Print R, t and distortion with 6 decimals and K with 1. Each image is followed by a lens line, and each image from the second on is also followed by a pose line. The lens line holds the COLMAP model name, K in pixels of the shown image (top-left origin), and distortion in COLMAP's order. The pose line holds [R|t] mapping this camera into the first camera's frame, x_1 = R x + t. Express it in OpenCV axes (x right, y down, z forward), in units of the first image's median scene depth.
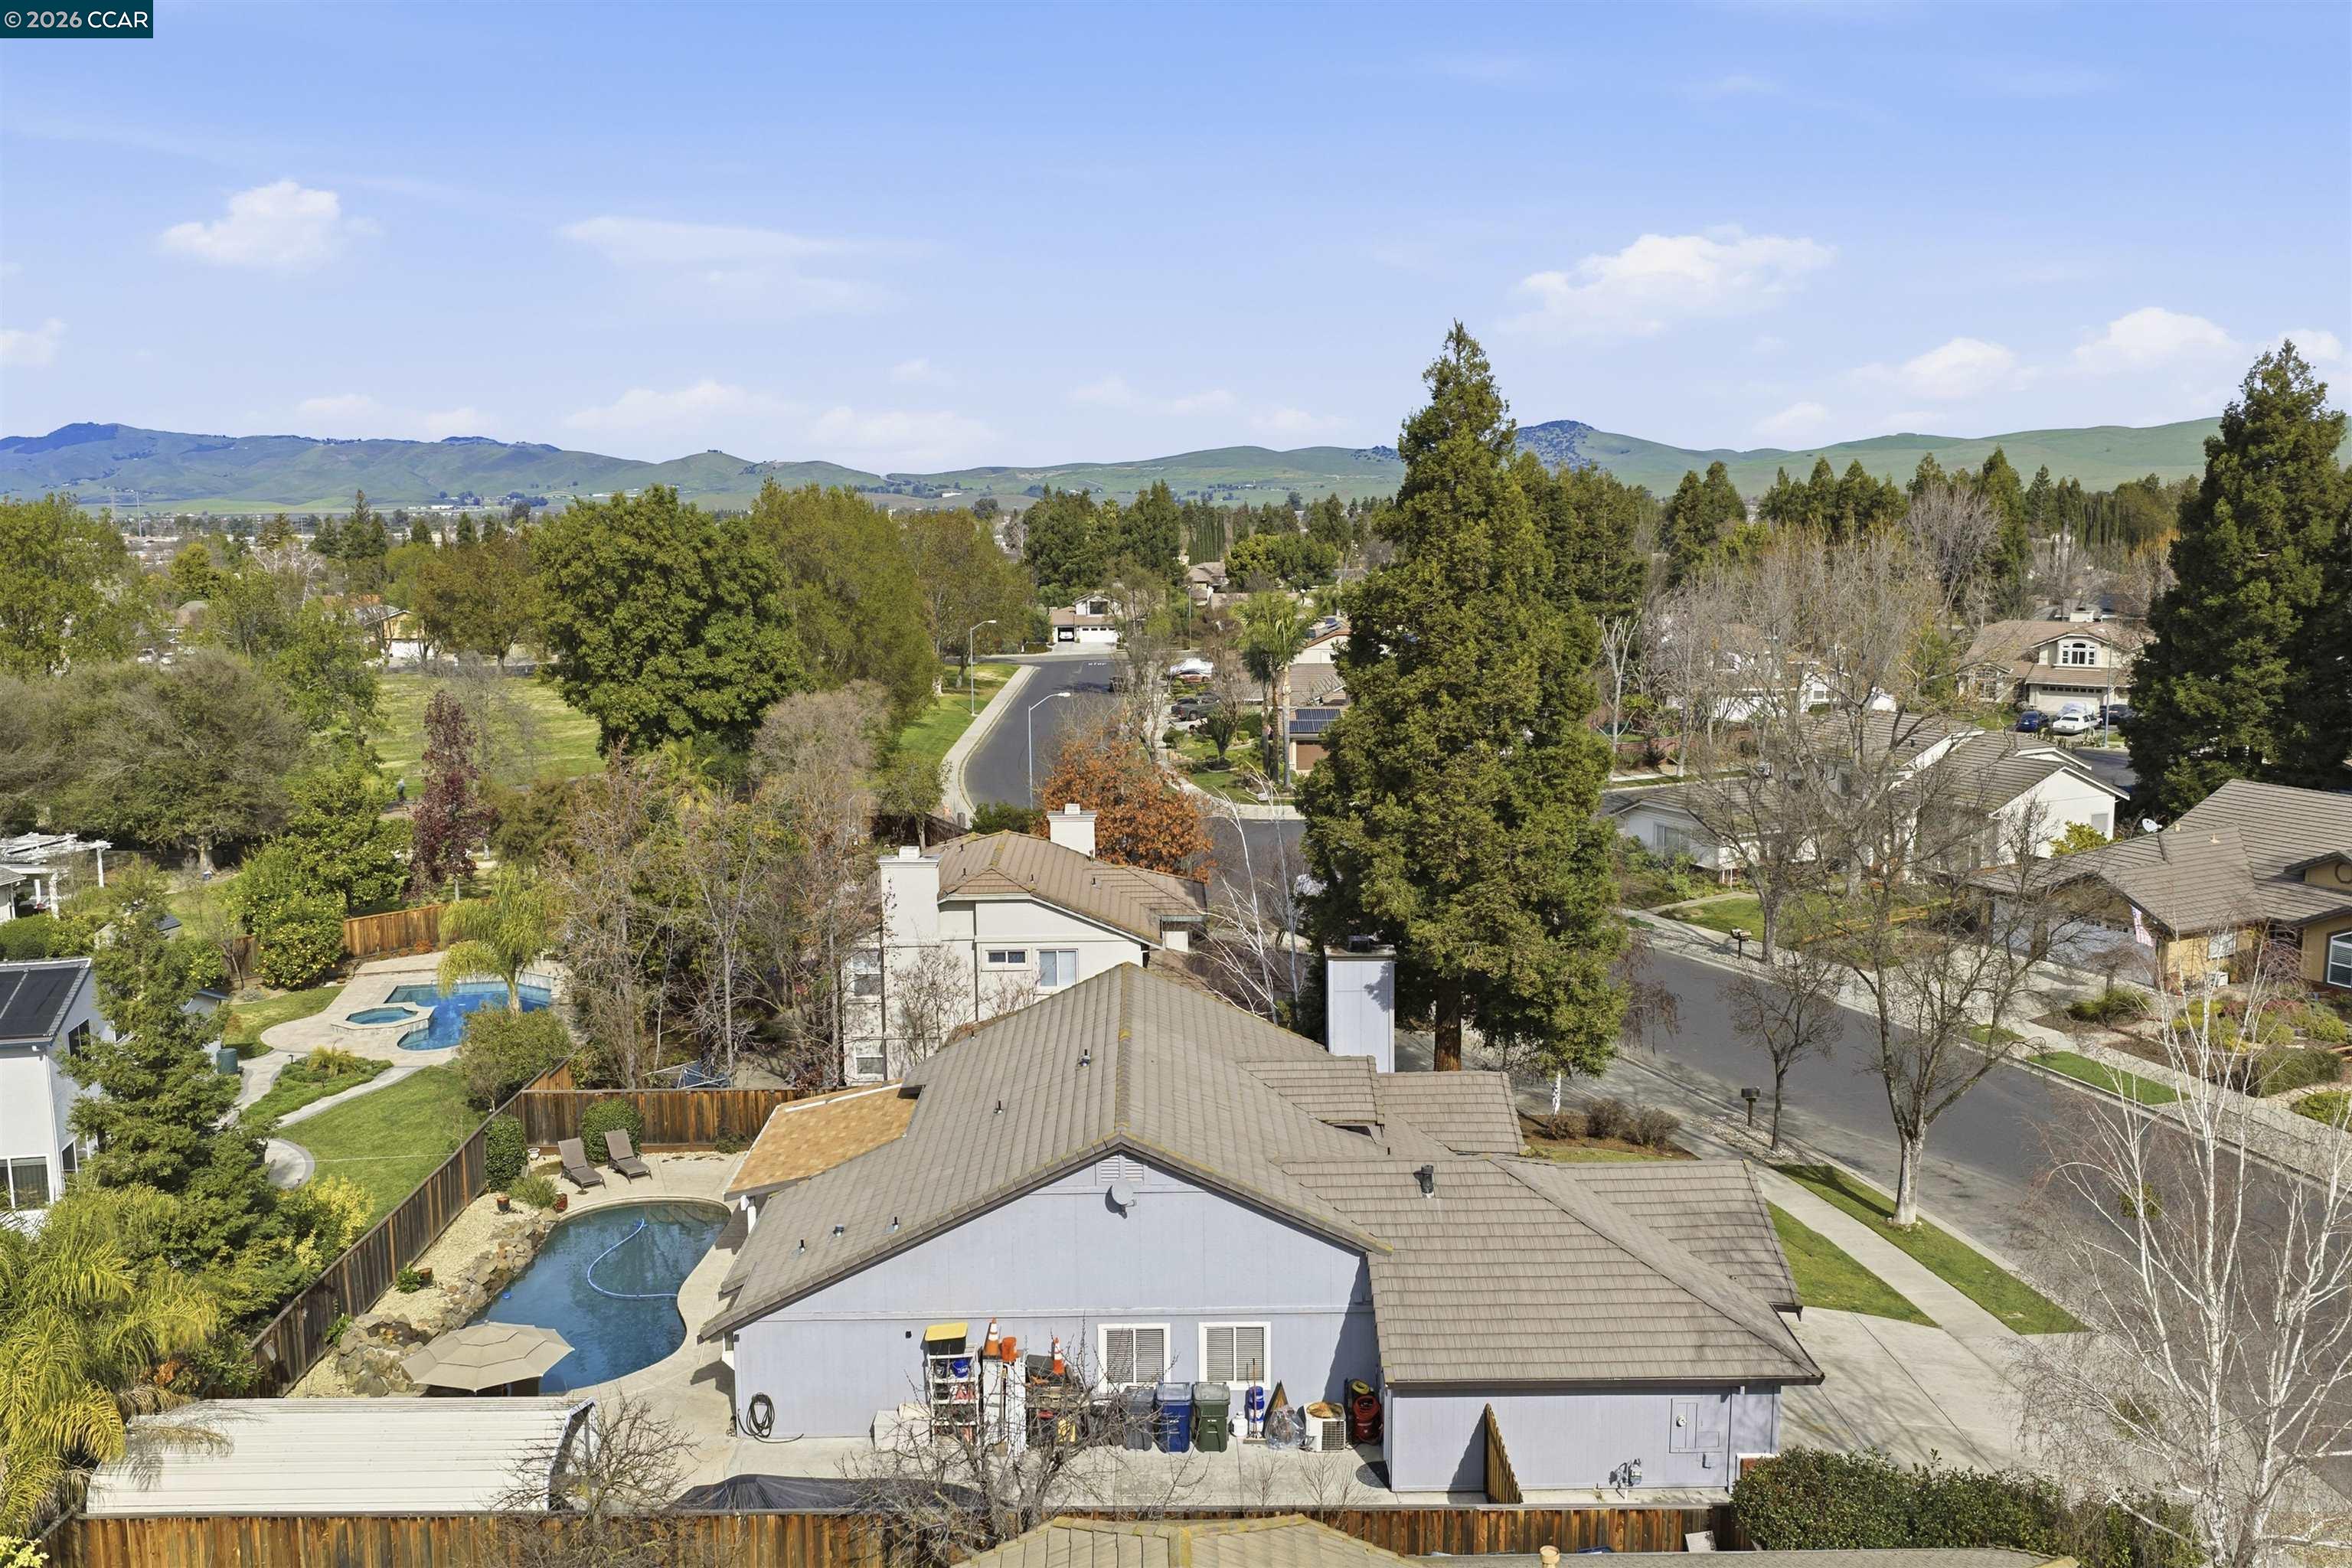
lens RADIAL K [[1927.4, 0, 1189.4], [0, 1927.4, 784.7], [0, 0, 1]] dist [0.012740, -0.010867]
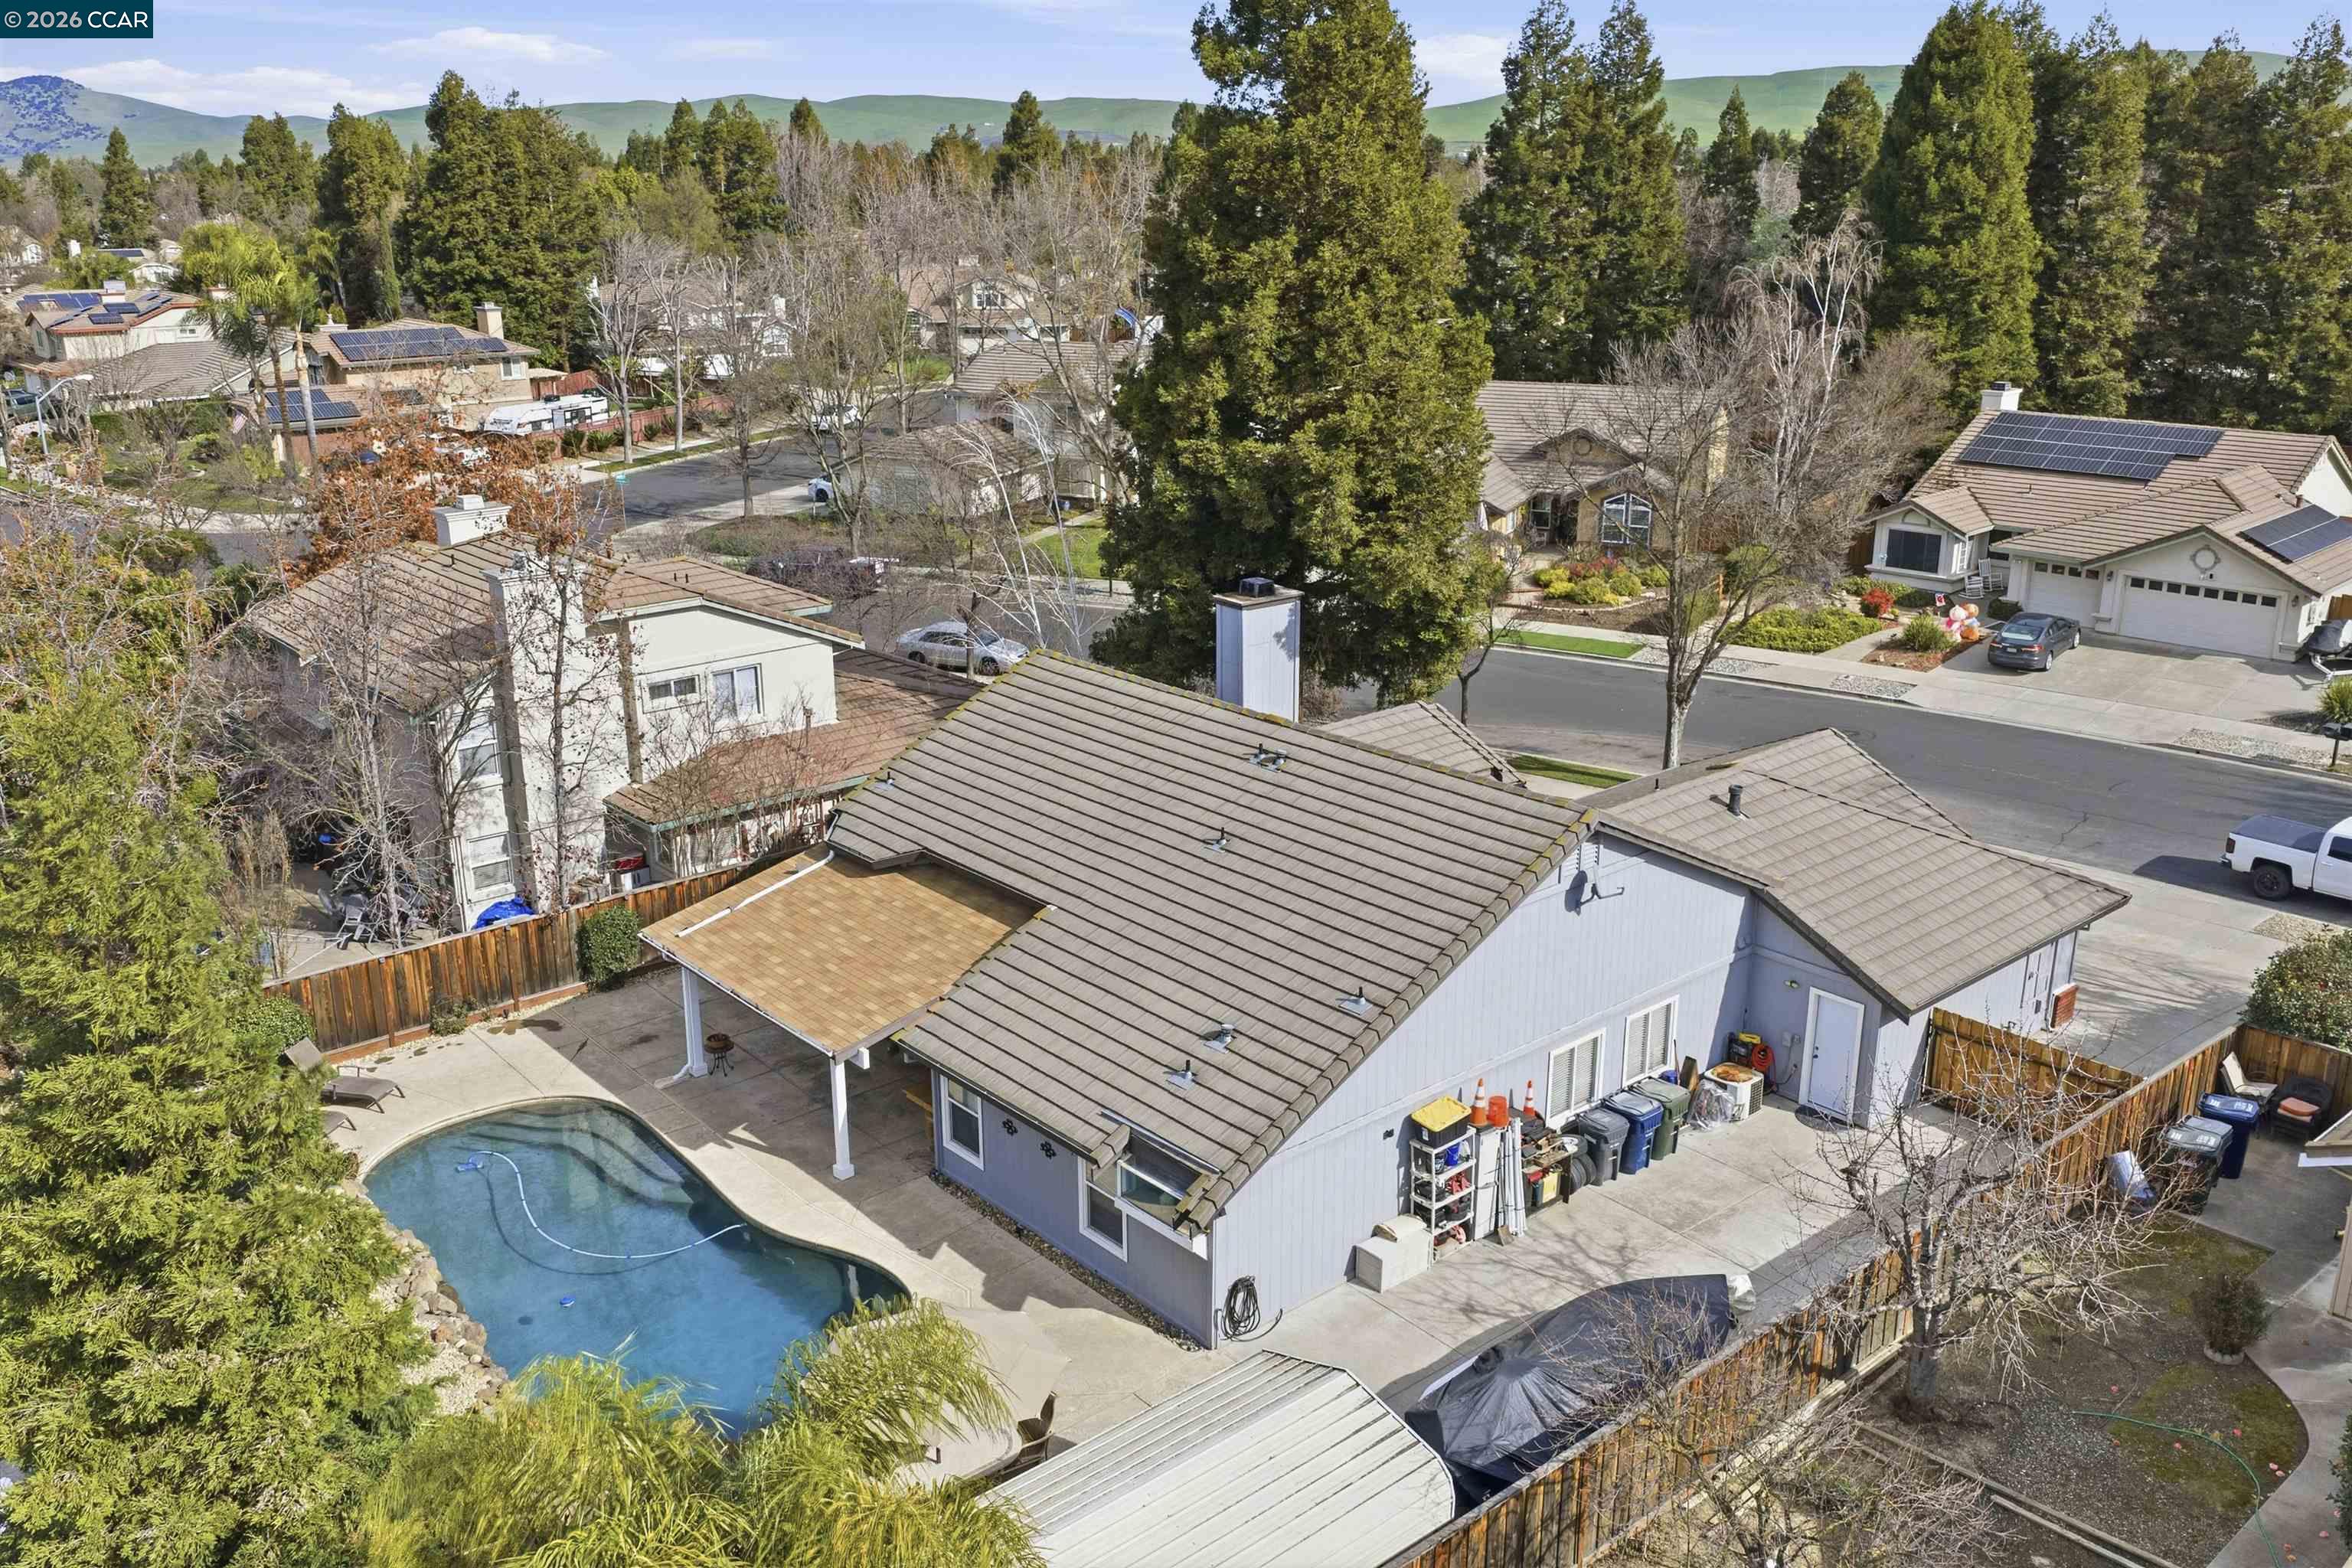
lens RADIAL K [[1927.4, 0, 1189.4], [0, 1927.4, 784.7], [0, 0, 1]] dist [0.012740, -0.010867]
pose [[0.768892, -0.189566, 0.610630, -0.436589], [0.090007, 0.977618, 0.190161, 0.003776], [-0.633011, -0.091252, 0.768746, 0.339352]]
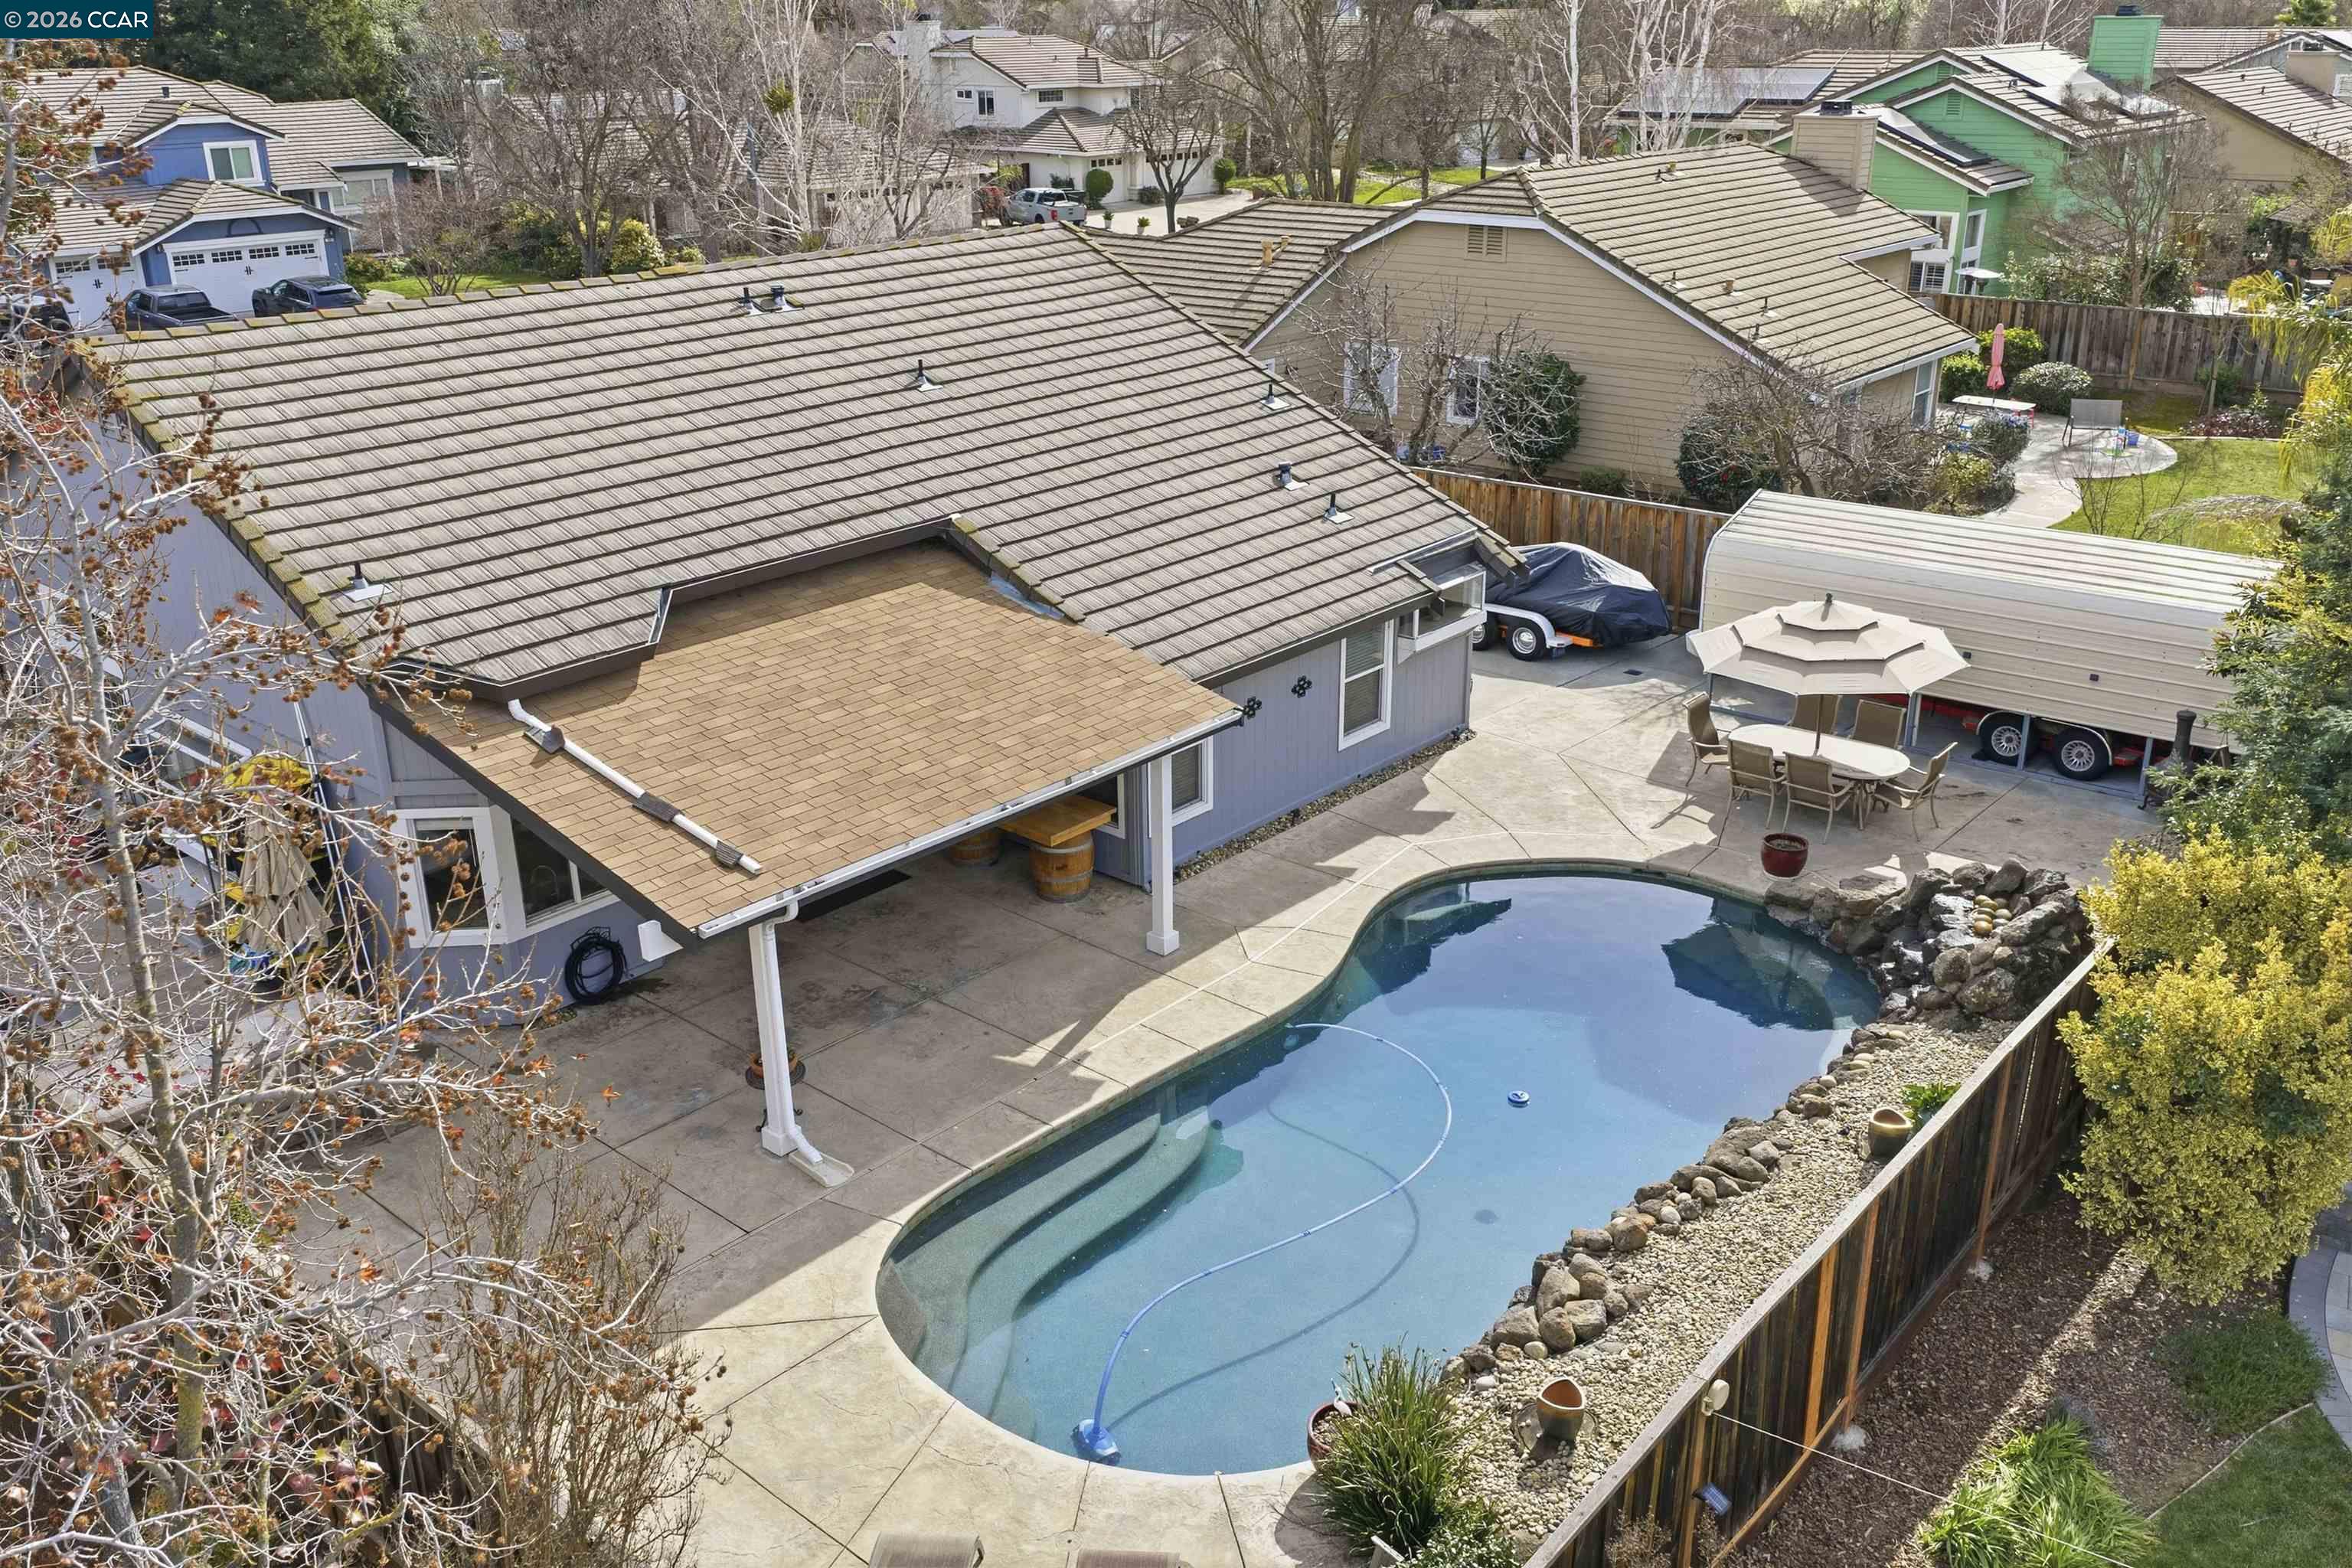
lens RADIAL K [[1927.4, 0, 1189.4], [0, 1927.4, 784.7], [0, 0, 1]] dist [0.012740, -0.010867]
pose [[-0.736113, -0.226678, 0.637773, -0.422684], [0.115915, 0.886117, 0.448732, 0.022047], [-0.666859, 0.404245, -0.626007, 1.005278]]
